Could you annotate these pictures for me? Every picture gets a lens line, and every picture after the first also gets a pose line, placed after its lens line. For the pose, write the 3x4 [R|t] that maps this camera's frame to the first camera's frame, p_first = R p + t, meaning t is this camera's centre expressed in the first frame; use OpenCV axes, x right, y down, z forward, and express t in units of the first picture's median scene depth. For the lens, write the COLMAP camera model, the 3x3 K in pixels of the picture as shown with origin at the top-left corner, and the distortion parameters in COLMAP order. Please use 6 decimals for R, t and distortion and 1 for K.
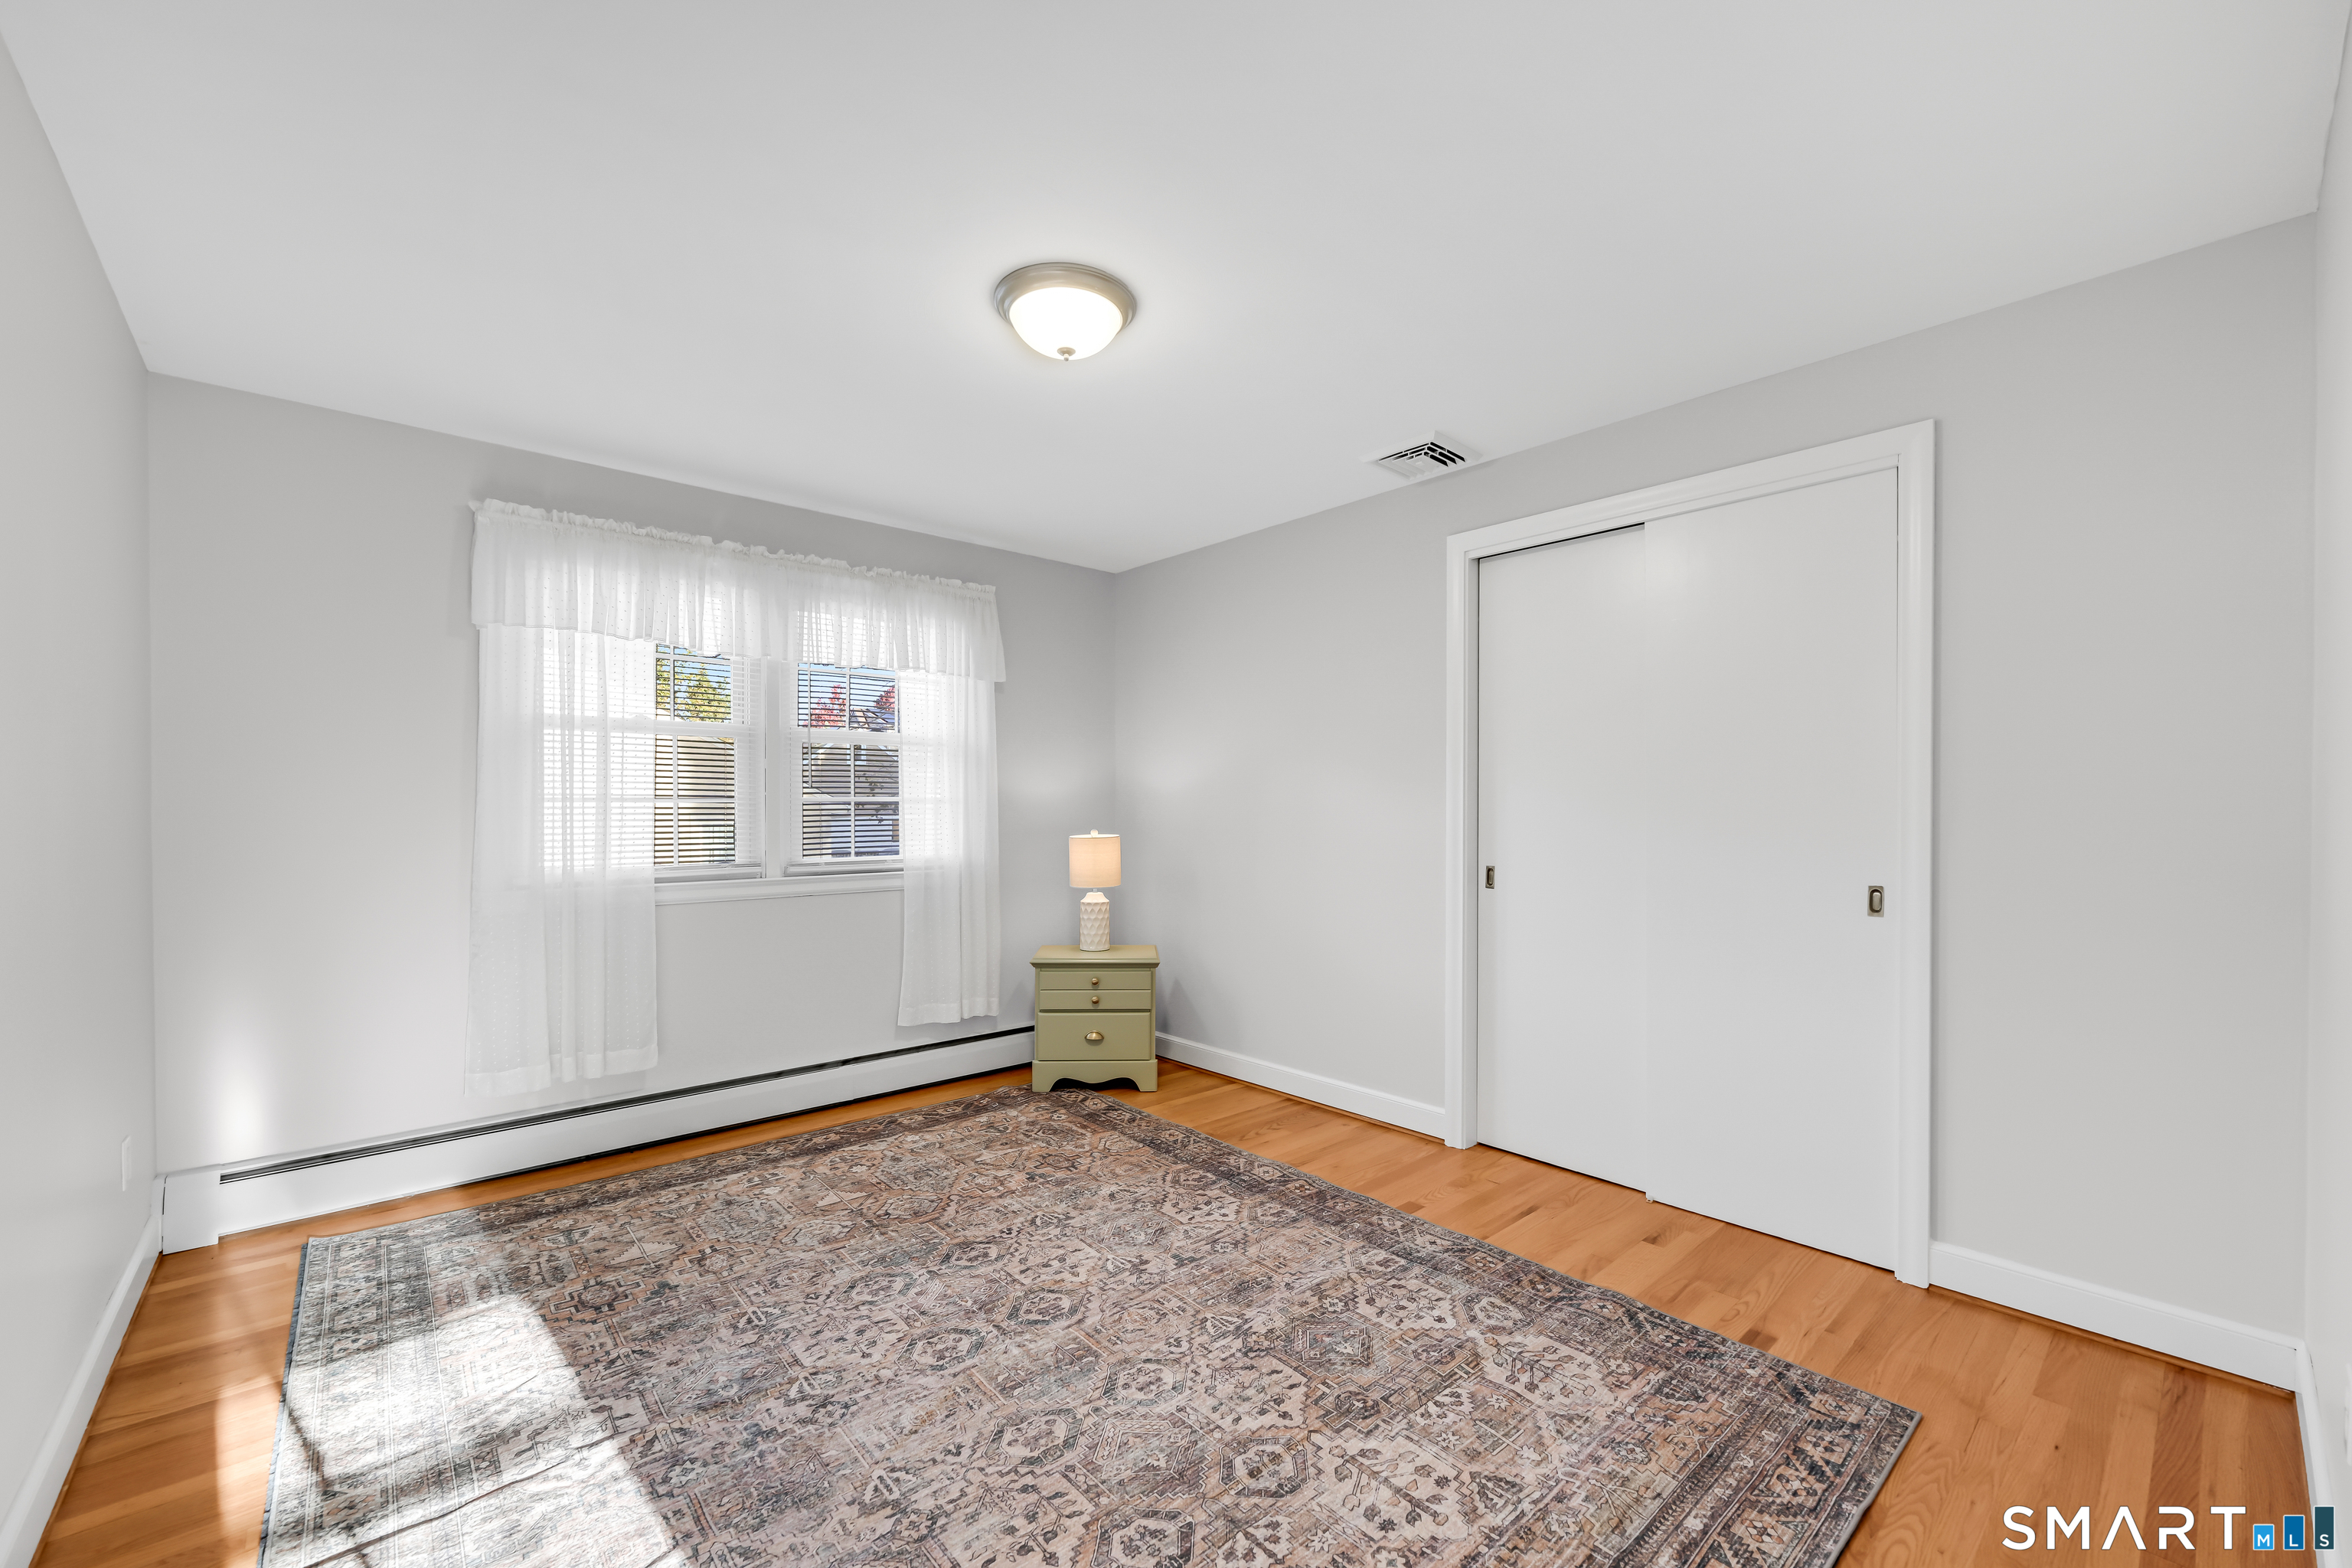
lens RADIAL K [[942.9, 0, 1175.2], [0, 942.9, 803.2], [0, 0, 1]] dist [0.000413, 0.000232]
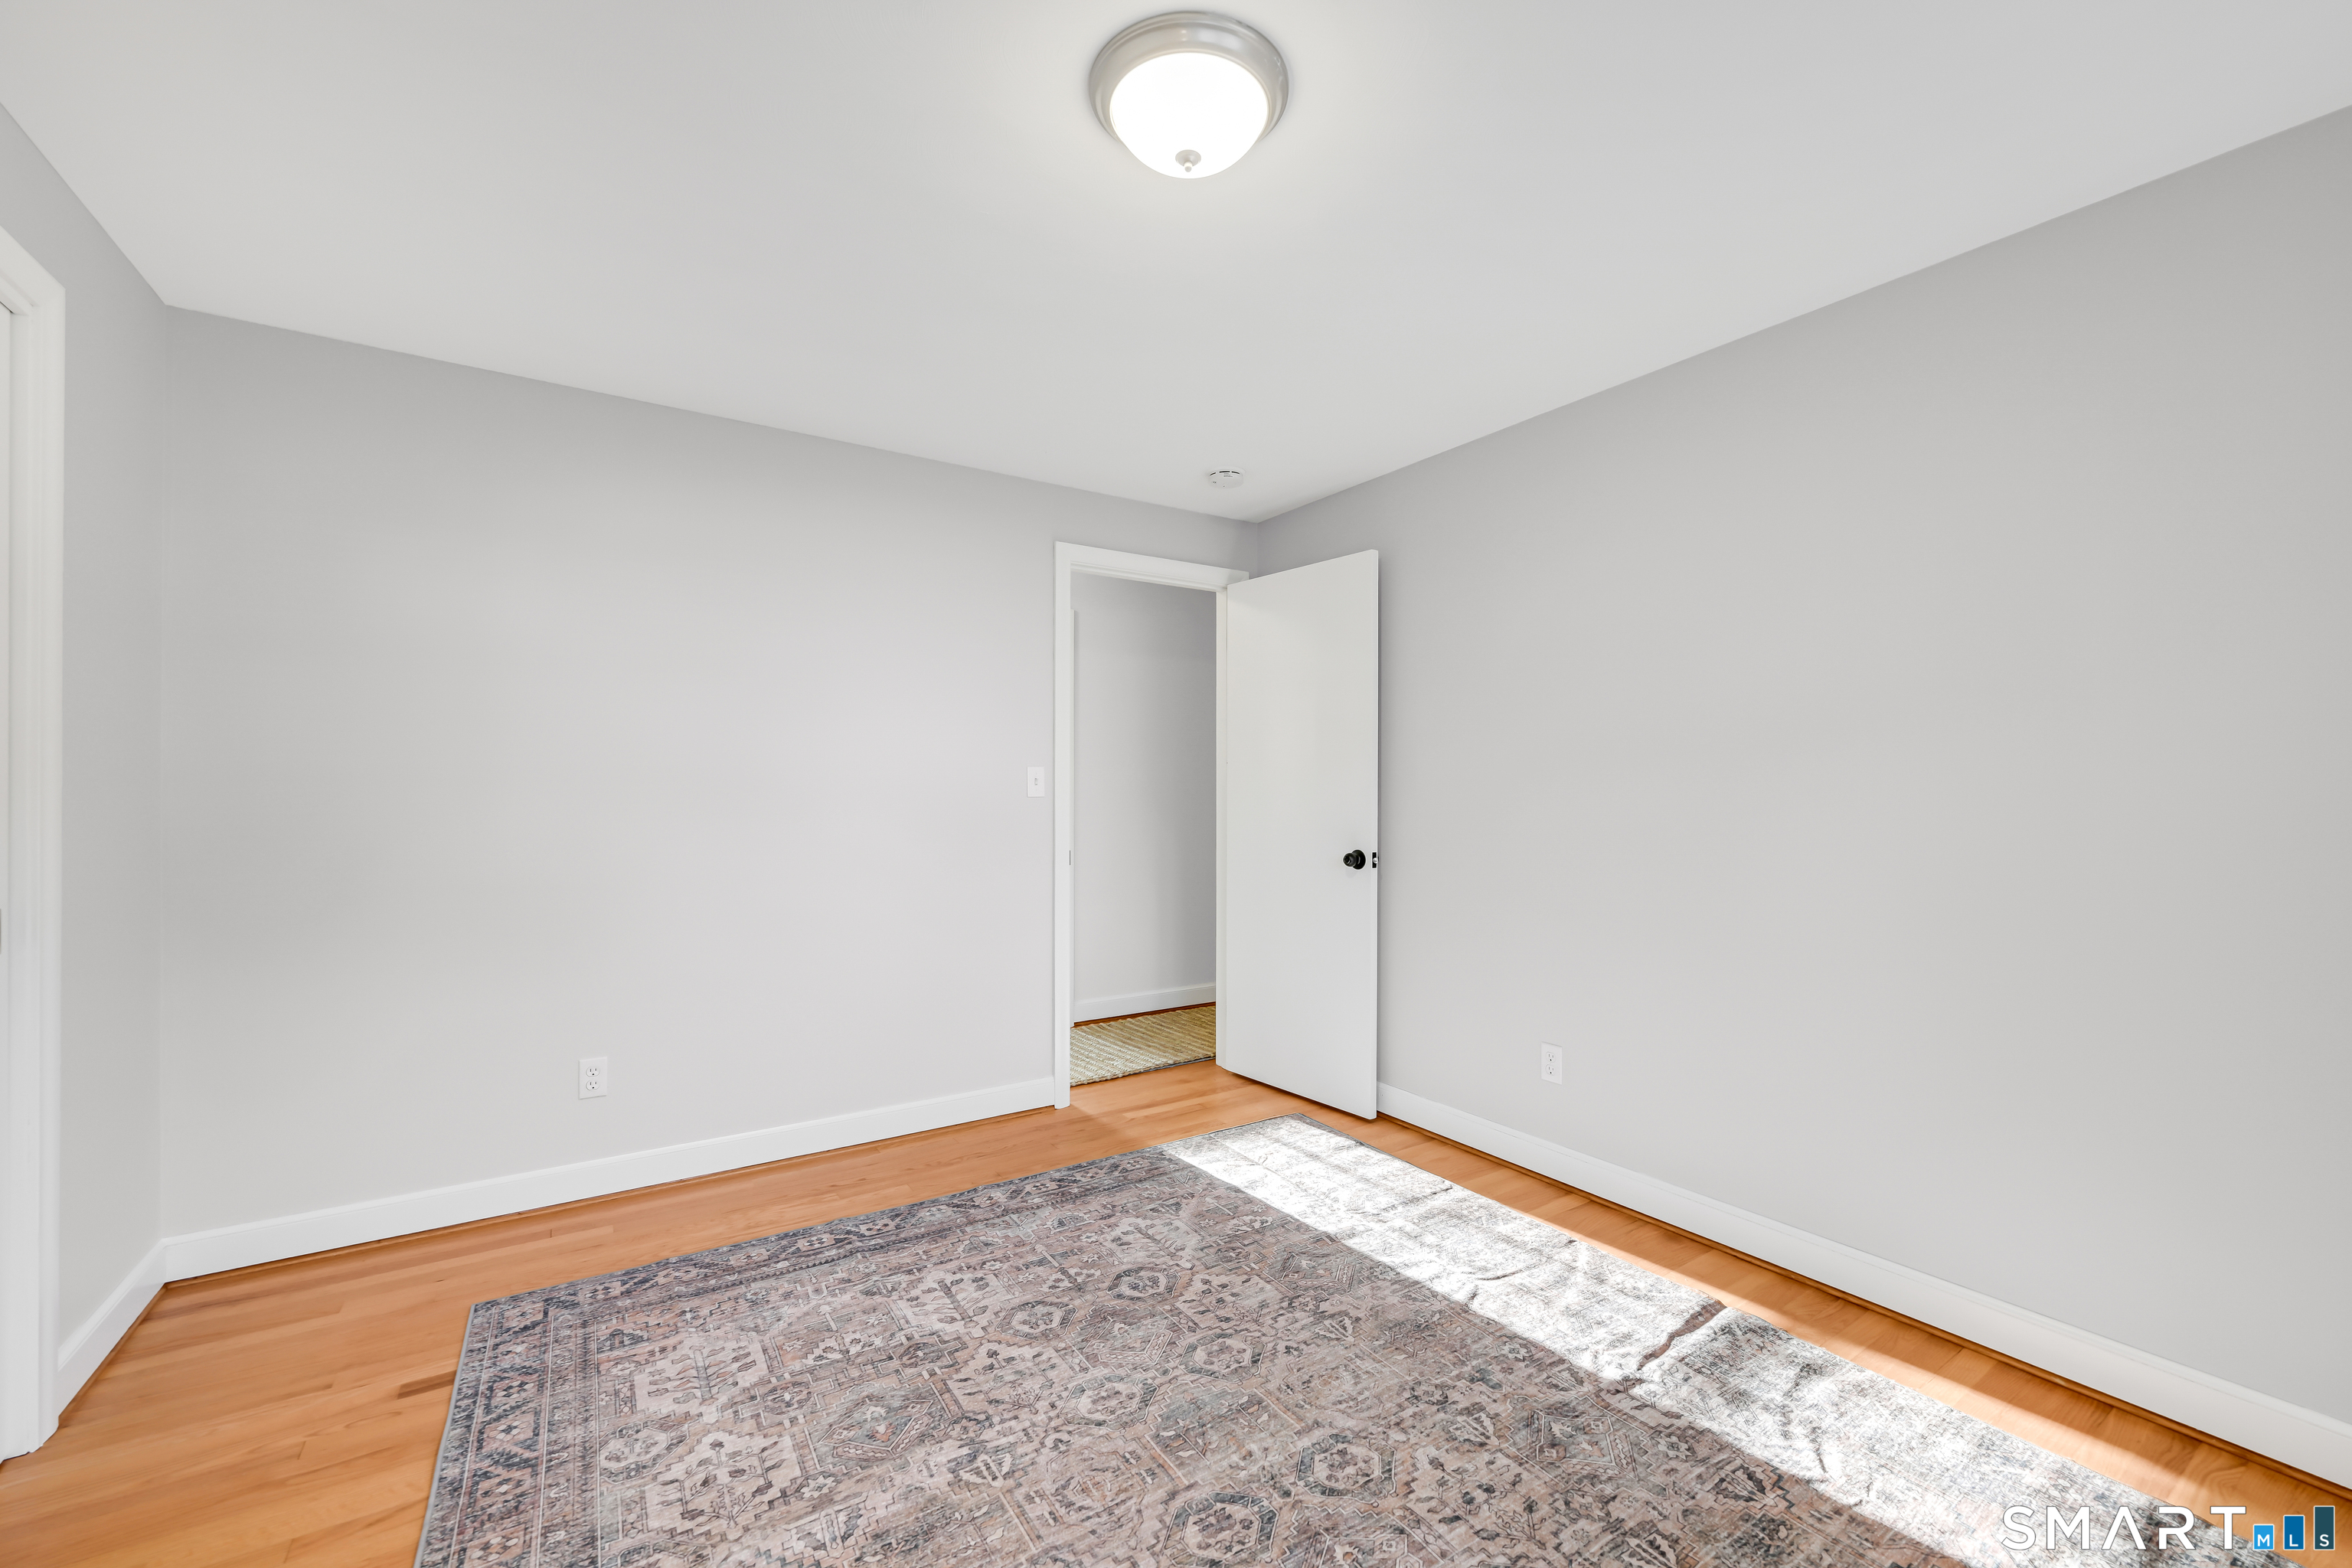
lens RADIAL K [[942.9, 0, 1165.4], [0, 942.9, 780.2], [0, 0, 1]] dist [0.000413, 0.000232]
pose [[-0.987678, 0.000733, 0.156499, -0.247551], [-0.001969, 0.999852, -0.017108, 0.011757], [-0.156488, -0.017205, -0.987530, 2.044141]]
